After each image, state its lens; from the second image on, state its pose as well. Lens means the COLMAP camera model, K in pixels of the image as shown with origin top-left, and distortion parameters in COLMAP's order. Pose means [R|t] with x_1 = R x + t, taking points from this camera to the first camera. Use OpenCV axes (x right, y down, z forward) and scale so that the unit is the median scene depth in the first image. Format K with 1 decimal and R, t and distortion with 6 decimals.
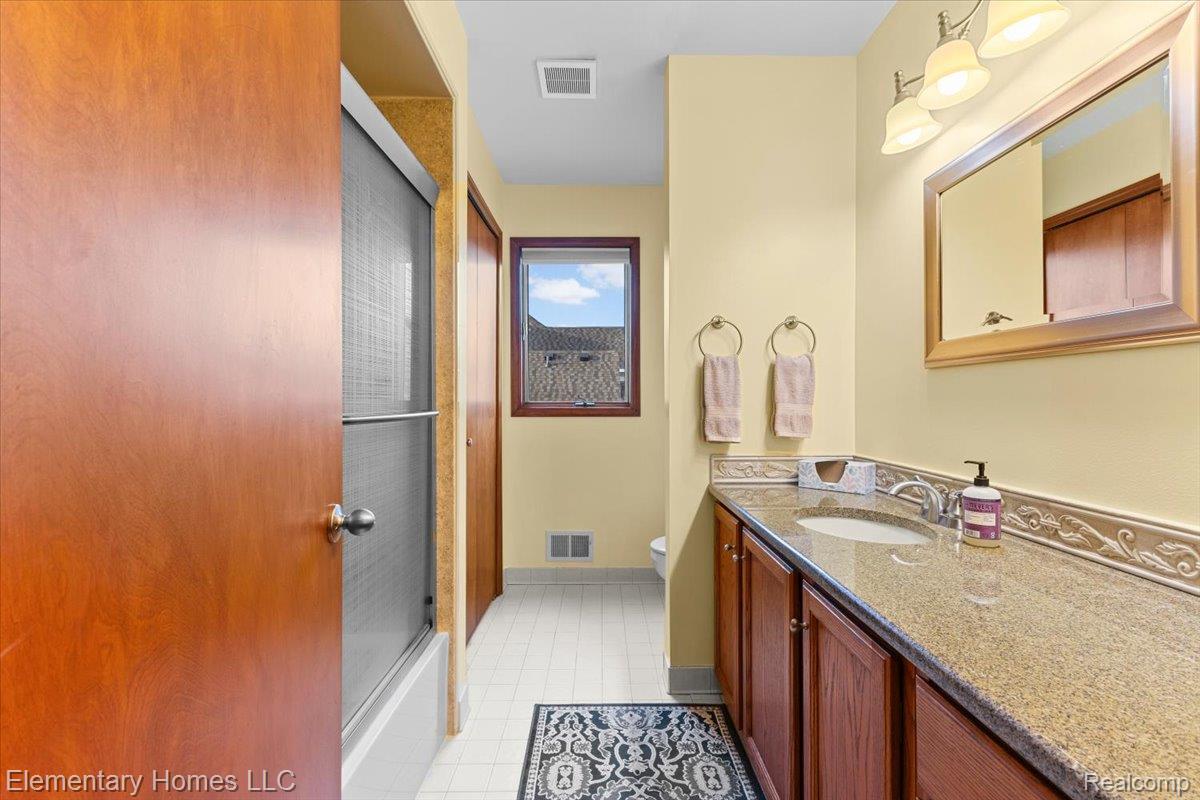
lens RADIAL K [[521.9, 0, 600.0], [0, 521.9, 400.0], [0, 0, 1]] dist [0.000924, -0.000270]
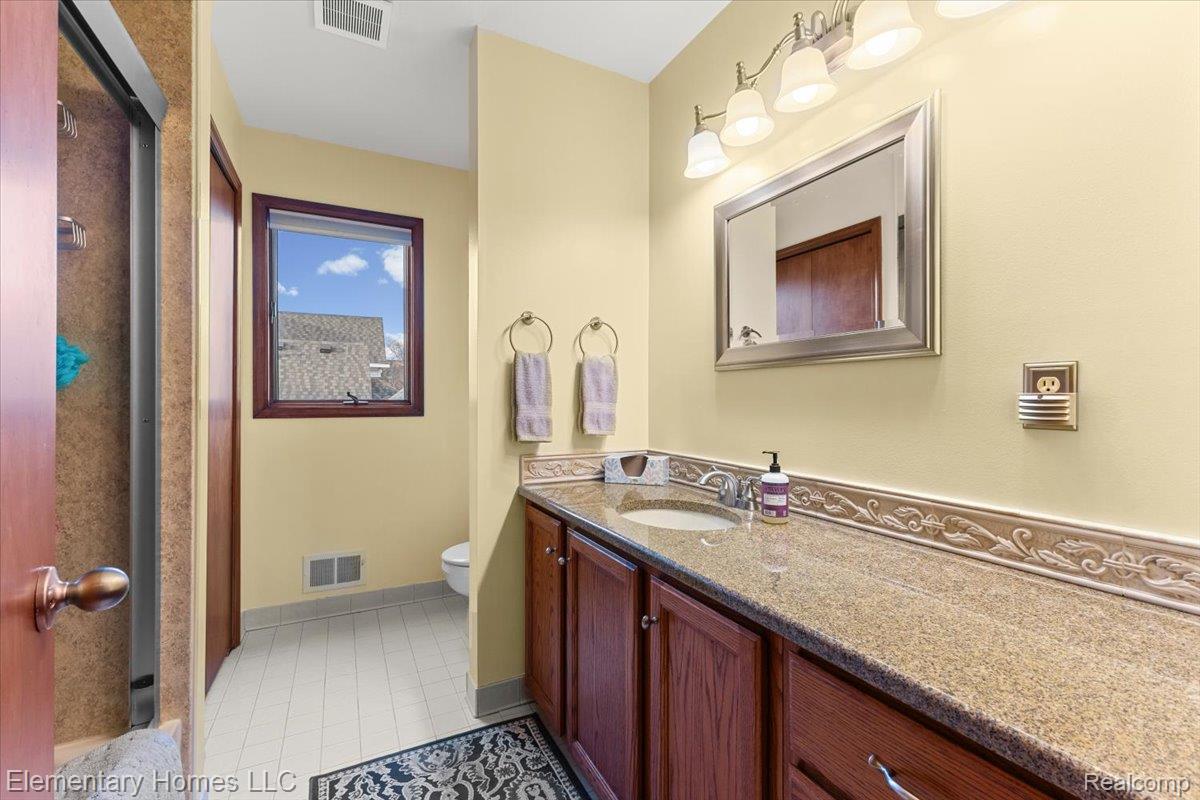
lens RADIAL K [[520.6, 0, 602.2], [0, 520.6, 396.1], [0, 0, 1]] dist [0.006391, 0.000157]
pose [[0.890097, 0.005283, 0.455741, -0.102140], [-0.003398, 0.999982, -0.004955, -0.000045], [-0.455759, 0.002862, 0.890099, 0.086327]]
